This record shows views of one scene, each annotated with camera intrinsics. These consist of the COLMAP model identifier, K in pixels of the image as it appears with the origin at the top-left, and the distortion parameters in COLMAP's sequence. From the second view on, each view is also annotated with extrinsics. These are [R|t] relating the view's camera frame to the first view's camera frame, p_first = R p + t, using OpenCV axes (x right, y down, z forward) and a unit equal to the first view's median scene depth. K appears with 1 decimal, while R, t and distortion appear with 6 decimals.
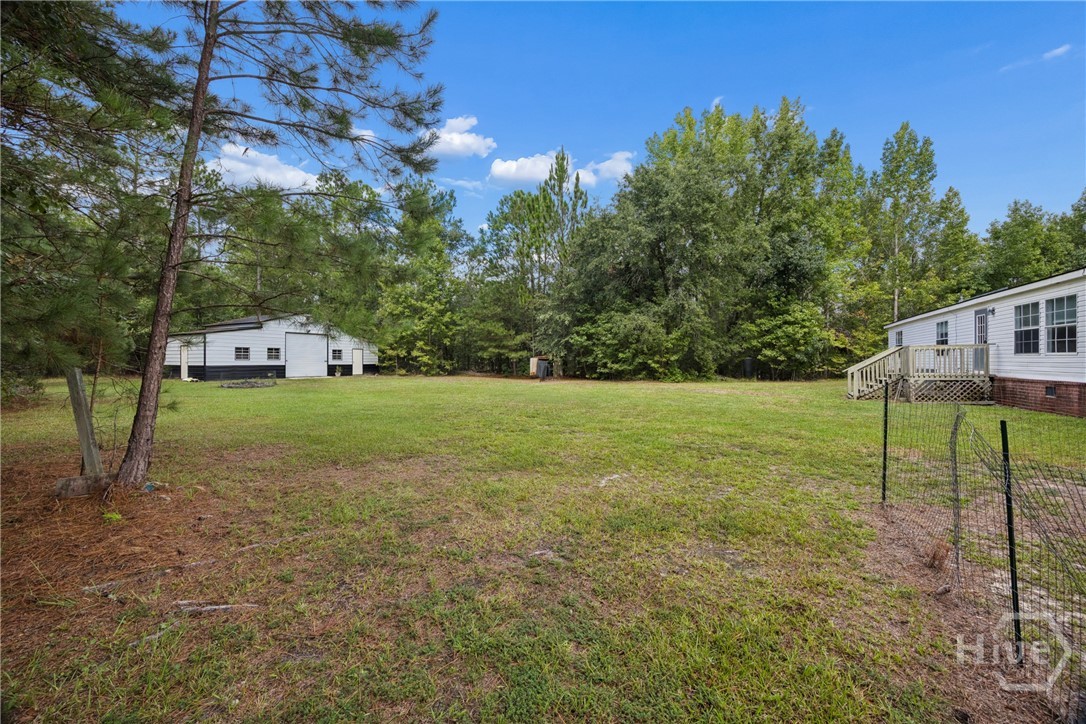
lens RADIAL K [[425.2, 0, 535.2], [0, 425.2, 360.1], [0, 0, 1]] dist [0.022806, -0.002928]
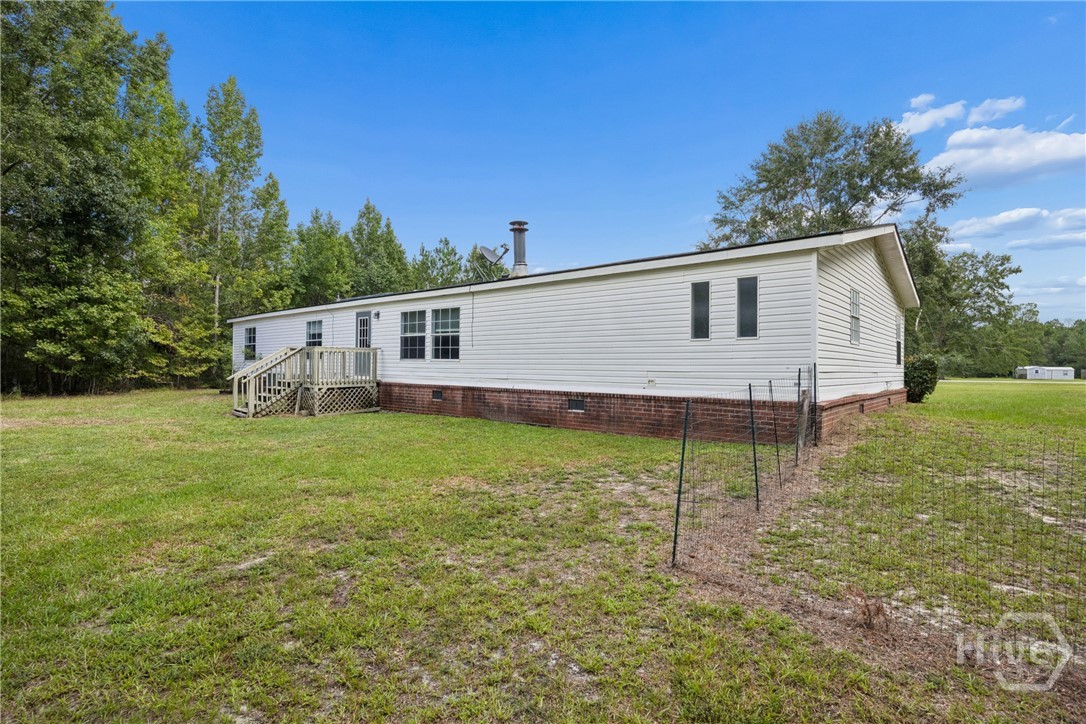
lens RADIAL K [[546.1, 0, 554.8], [0, 546.1, 357.6], [0, 0, 1]] dist [0.004034, -0.000007]
pose [[0.215425, 0.021472, 0.976284, -0.047224], [-0.014884, 0.999714, -0.018703, 0.000268], [-0.976407, -0.010502, 0.215683, 0.302273]]
